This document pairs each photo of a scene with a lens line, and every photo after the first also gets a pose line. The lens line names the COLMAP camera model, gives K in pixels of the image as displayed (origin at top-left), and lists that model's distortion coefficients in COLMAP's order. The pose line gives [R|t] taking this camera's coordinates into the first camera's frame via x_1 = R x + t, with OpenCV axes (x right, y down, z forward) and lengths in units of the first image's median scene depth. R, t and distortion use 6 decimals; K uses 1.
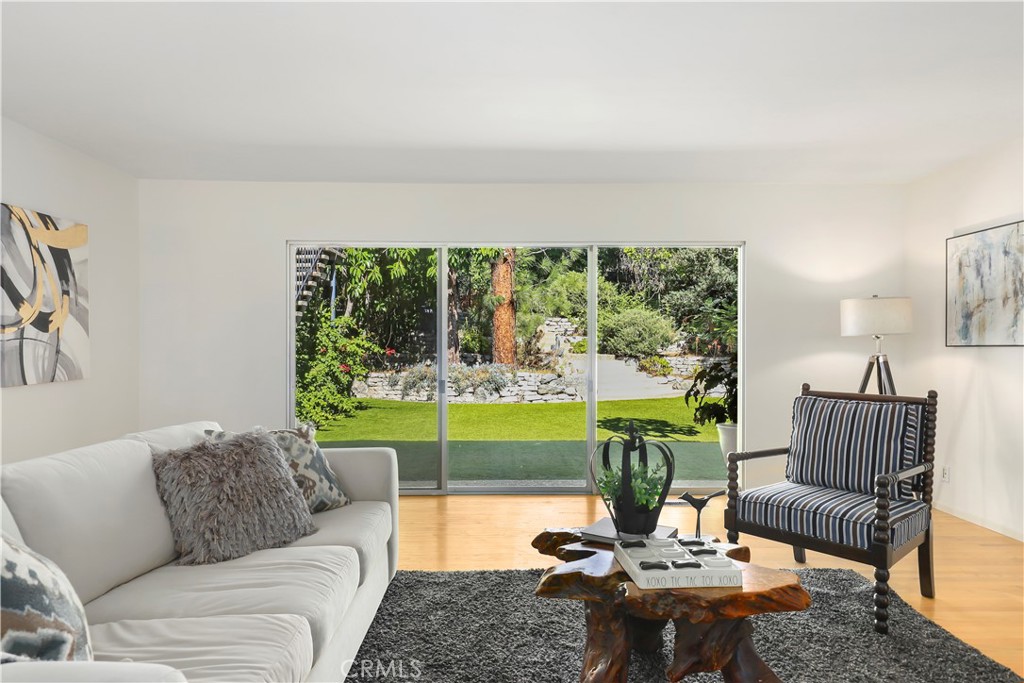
lens RADIAL K [[626.5, 0, 512.0], [0, 626.5, 341.5], [0, 0, 1]] dist [0.020606, -0.001069]
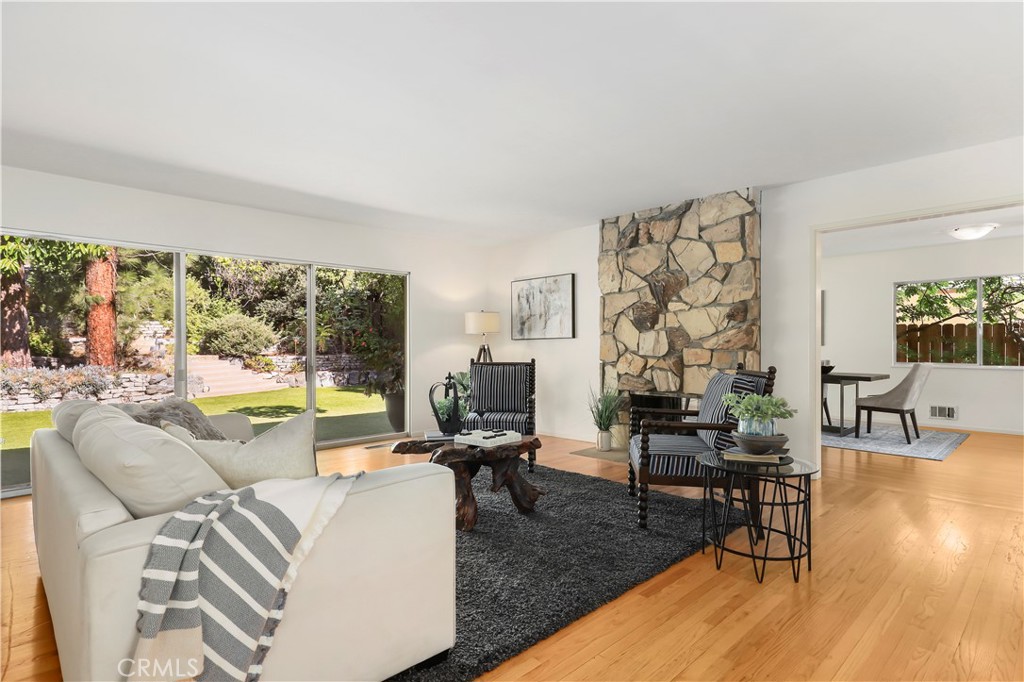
lens RADIAL K [[531.3, 0, 512.0], [0, 531.3, 341.0], [0, 0, 1]] dist [0.025681, 0.000024]
pose [[0.728616, -0.000353, 0.684923, -0.131573], [0.006747, 0.999955, -0.006663, 0.007621], [-0.684889, 0.009476, 0.728585, -0.046526]]
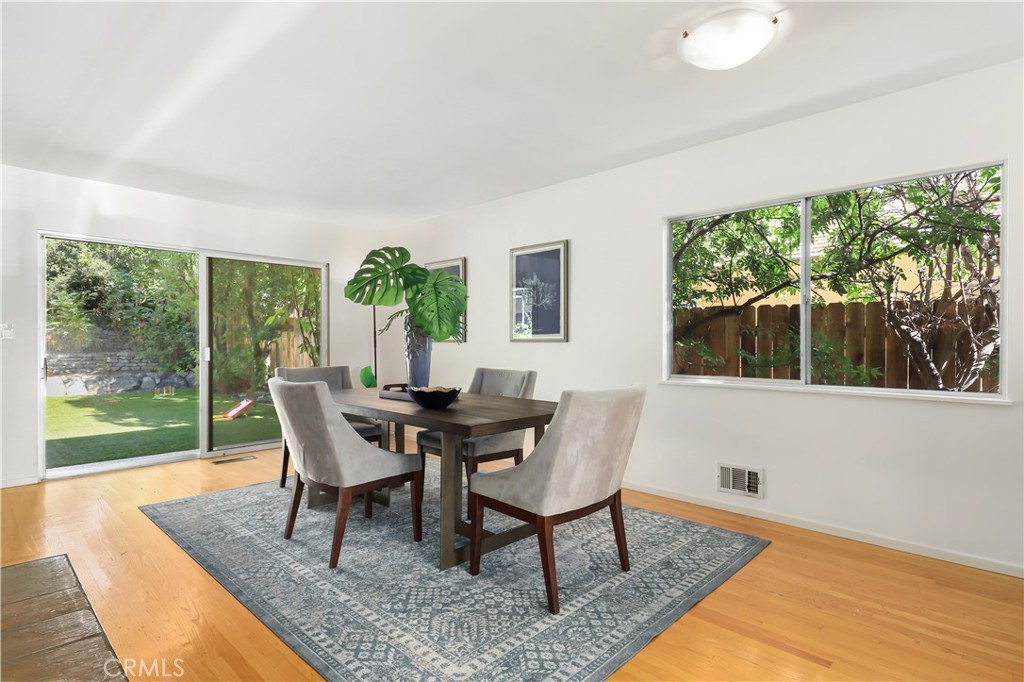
lens RADIAL K [[532.2, 0, 512.0], [0, 532.2, 341.0], [0, 0, 1]] dist [-0.000144, -0.000063]
pose [[0.704129, -0.005147, 0.710053, 0.333789], [0.004634, 0.999986, 0.002653, 0.009895], [-0.710057, 0.001422, 0.704143, -0.050961]]
